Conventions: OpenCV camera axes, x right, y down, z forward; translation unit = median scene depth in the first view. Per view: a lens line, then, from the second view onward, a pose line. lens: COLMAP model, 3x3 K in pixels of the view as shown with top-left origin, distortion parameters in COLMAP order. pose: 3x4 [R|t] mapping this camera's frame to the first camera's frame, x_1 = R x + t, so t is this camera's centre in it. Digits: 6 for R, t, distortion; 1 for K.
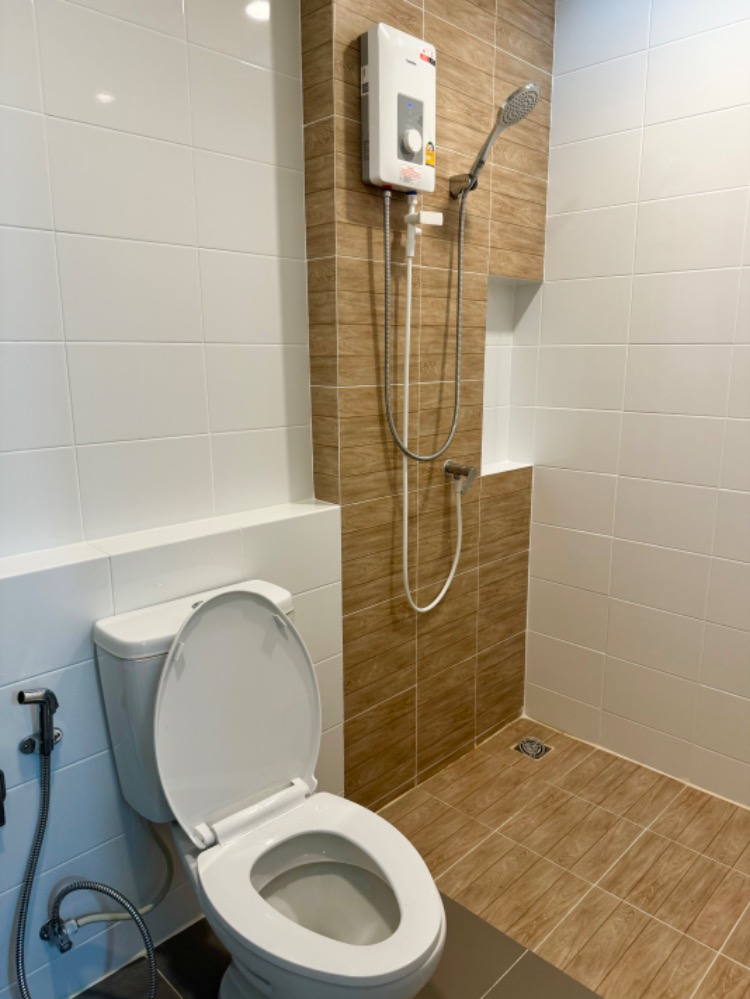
lens RADIAL K [[721.8, 0, 380.4], [0, 721.8, 497.9], [0, 0, 1]] dist [-0.002829, -0.001565]
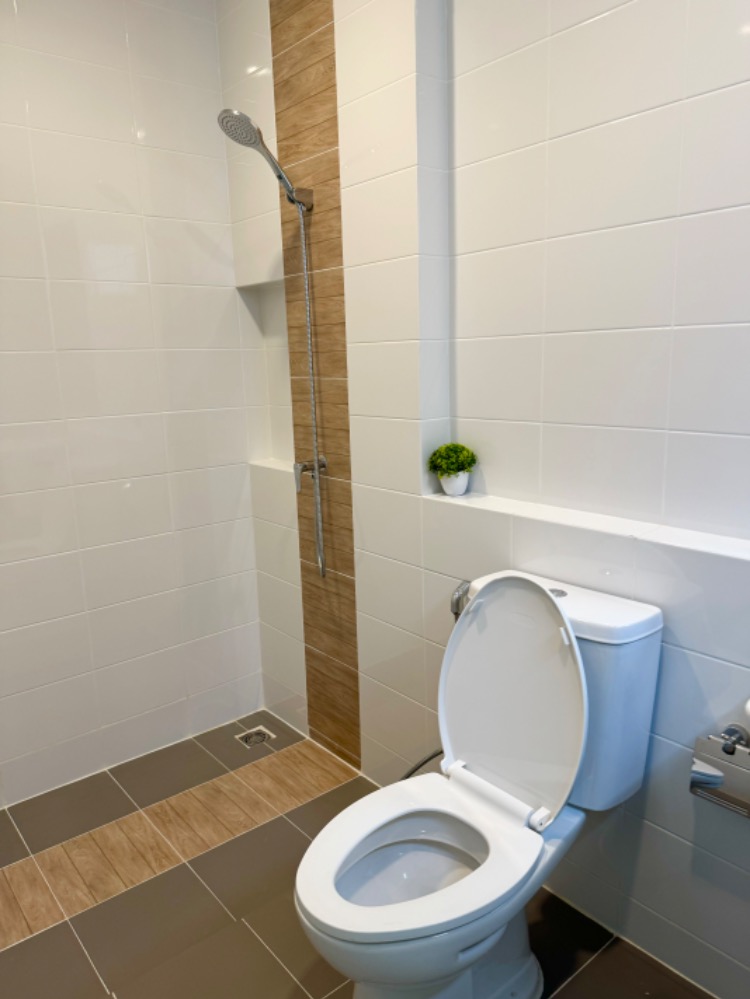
lens RADIAL K [[721.8, 0, 380.4], [0, 721.8, 497.9], [0, 0, 1]] dist [-0.002829, -0.001565]
pose [[-0.091183, 0.193826, -0.976789, 1.122064], [-0.181019, 0.961308, 0.207652, -0.224260], [0.979243, 0.195752, -0.052569, 1.156567]]
